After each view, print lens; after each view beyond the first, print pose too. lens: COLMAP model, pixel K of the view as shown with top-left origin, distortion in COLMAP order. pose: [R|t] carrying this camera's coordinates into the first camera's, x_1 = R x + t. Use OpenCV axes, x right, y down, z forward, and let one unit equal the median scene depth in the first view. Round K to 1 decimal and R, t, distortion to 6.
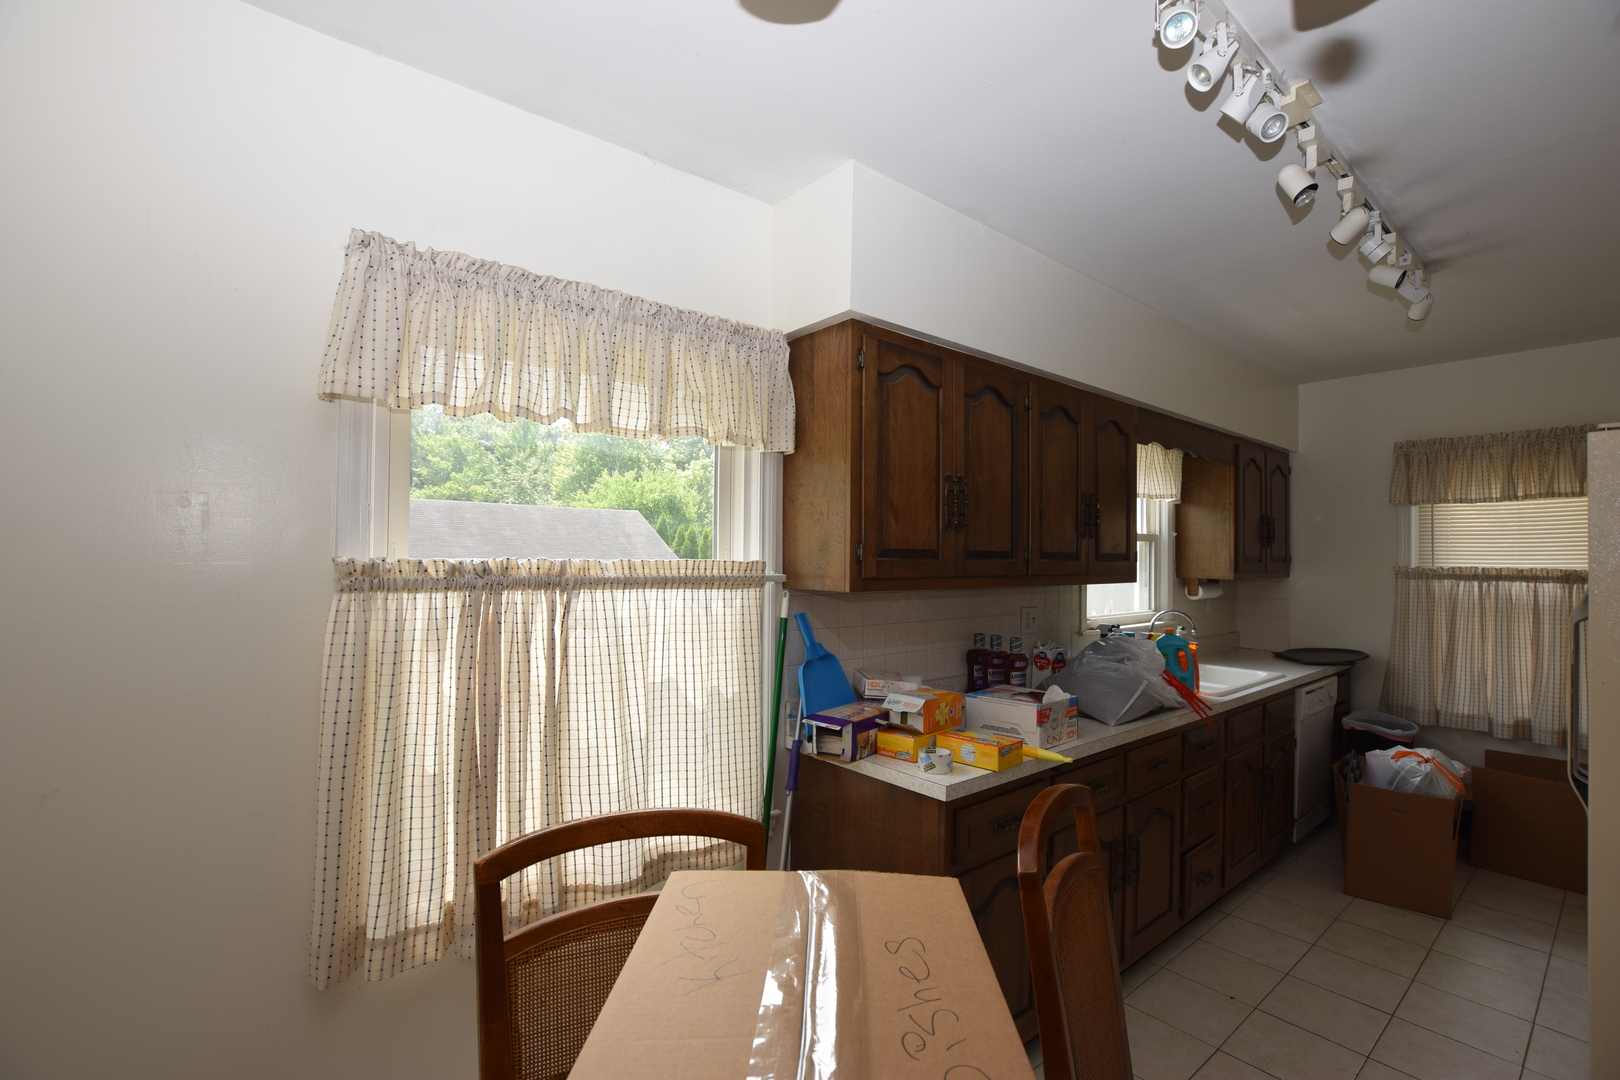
lens RADIAL K [[716.6, 0, 815.8], [0, 716.6, 540.4], [0, 0, 1]] dist [-0.032803, 0.004929]
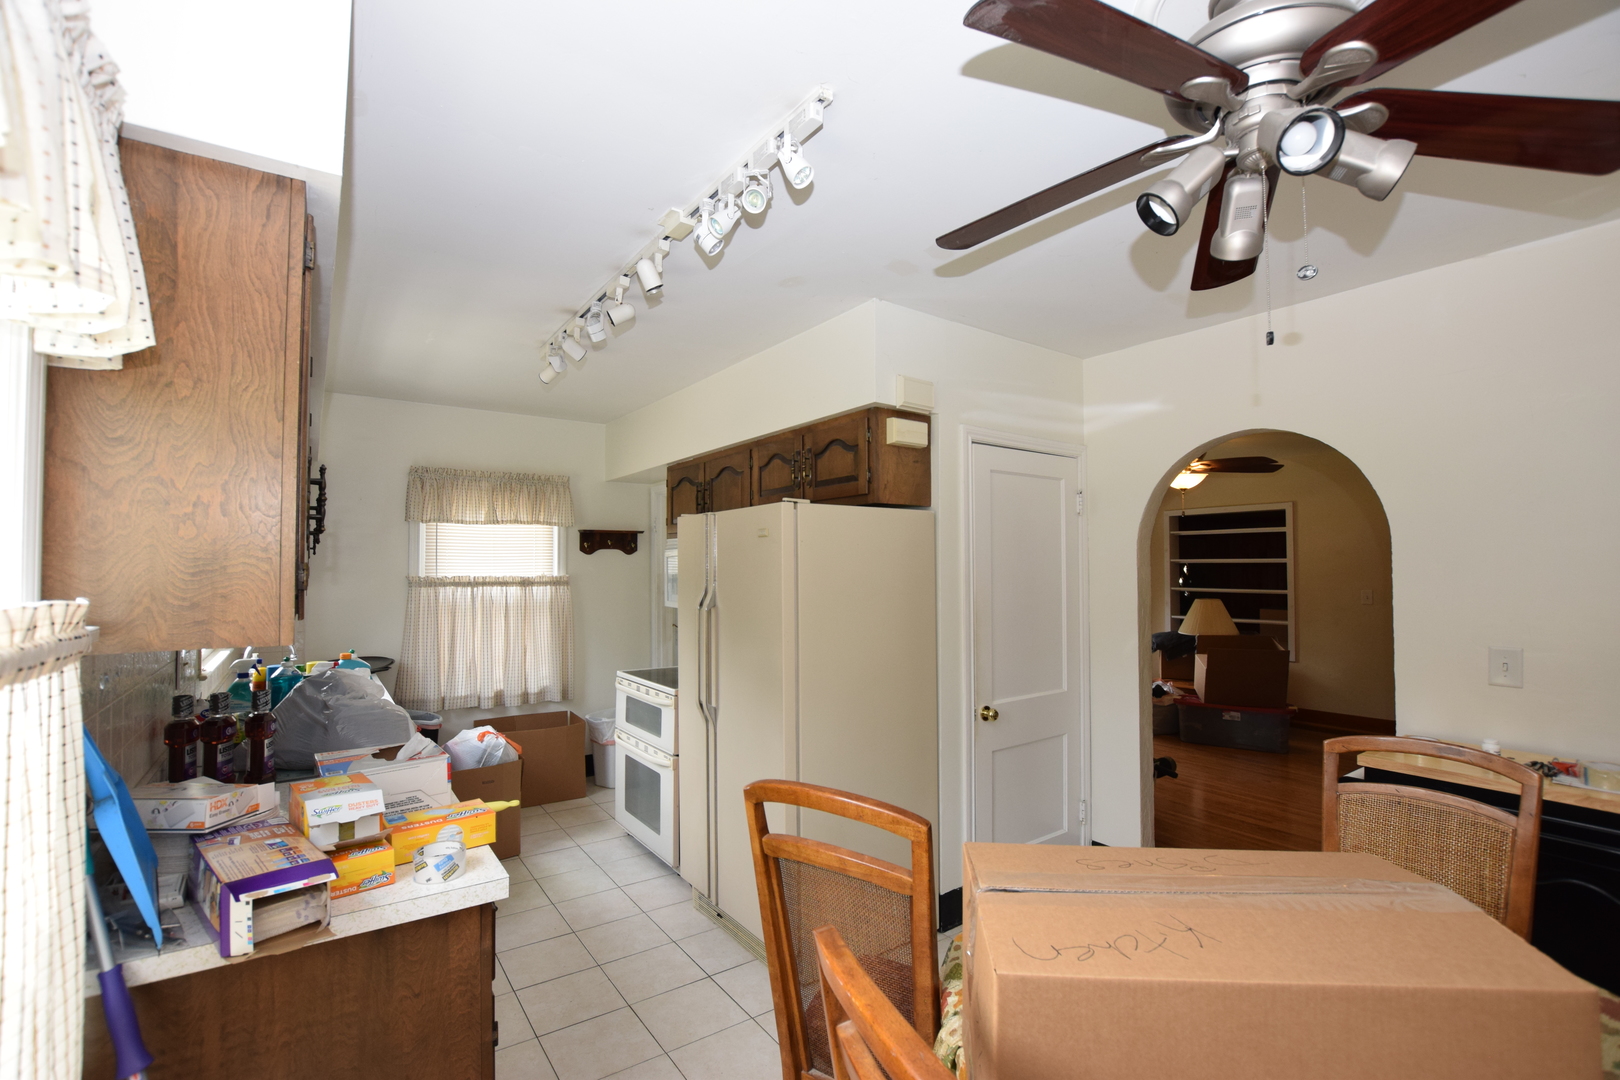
lens RADIAL K [[716.6, 0, 816.5], [0, 716.6, 552.4], [0, 0, 1]] dist [-0.032803, 0.004929]
pose [[0.062593, 0.009595, 0.997993, -0.283438], [-0.018061, 0.999801, -0.008480, -0.003805], [-0.997876, -0.017494, 0.062753, 0.311302]]
